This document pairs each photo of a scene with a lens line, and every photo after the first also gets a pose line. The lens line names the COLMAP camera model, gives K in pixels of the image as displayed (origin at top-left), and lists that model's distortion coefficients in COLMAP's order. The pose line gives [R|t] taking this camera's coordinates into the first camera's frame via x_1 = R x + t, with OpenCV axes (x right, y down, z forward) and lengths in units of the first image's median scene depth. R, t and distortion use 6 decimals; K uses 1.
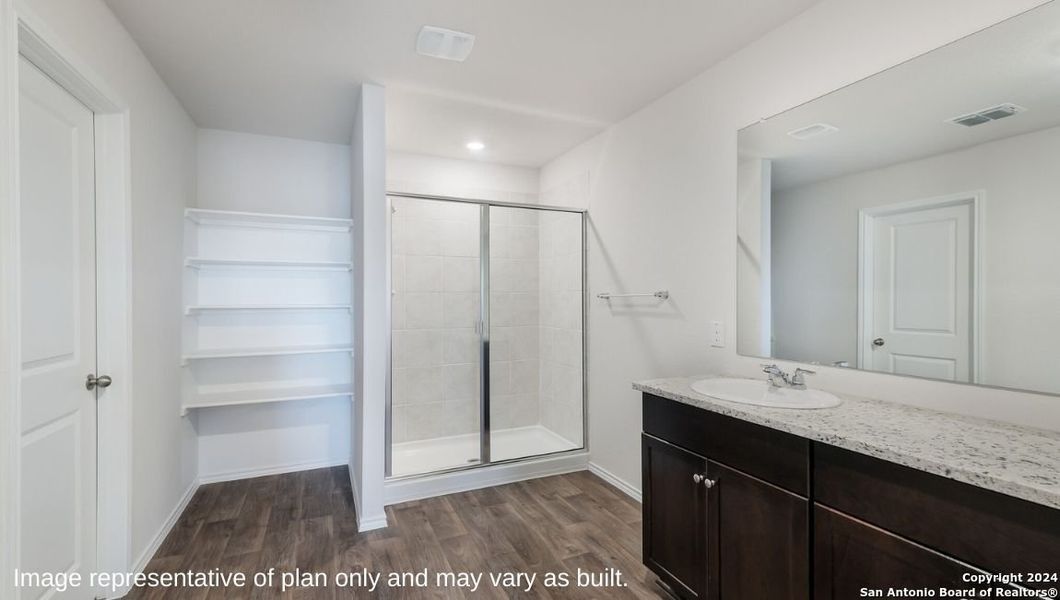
lens RADIAL K [[457.6, 0, 531.1], [0, 457.6, 300.0], [0, 0, 1]] dist [0.010880, 0.000212]
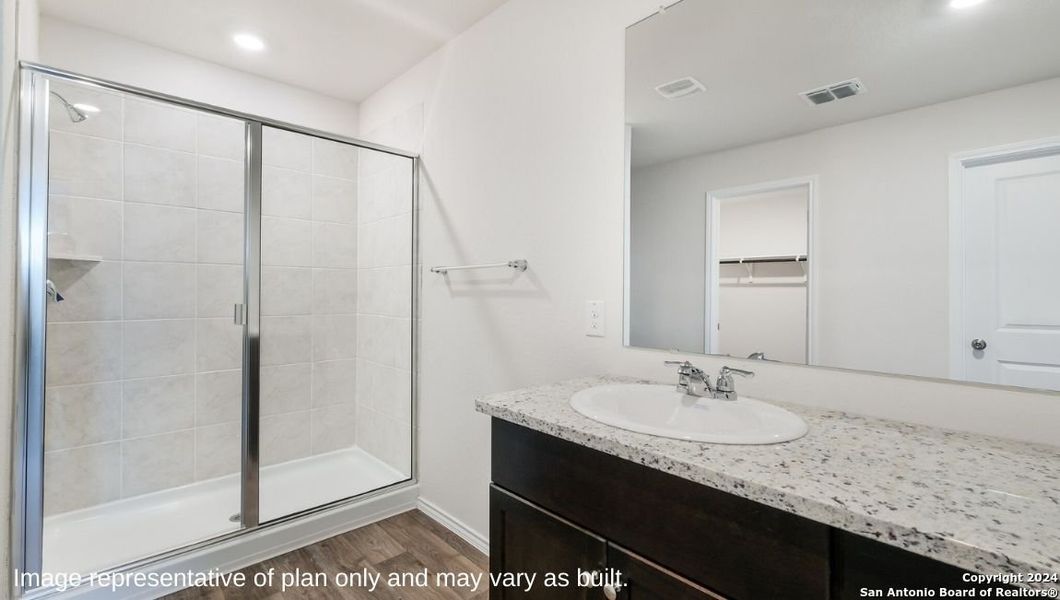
lens RADIAL K [[471.3, 0, 528.8], [0, 471.3, 287.8], [0, 0, 1]] dist [-0.000864, -0.000030]
pose [[0.948975, 0.008753, 0.315230, 0.060588], [-0.007412, 0.999958, -0.005451, 0.024753], [-0.315264, 0.002836, 0.949000, 0.259027]]
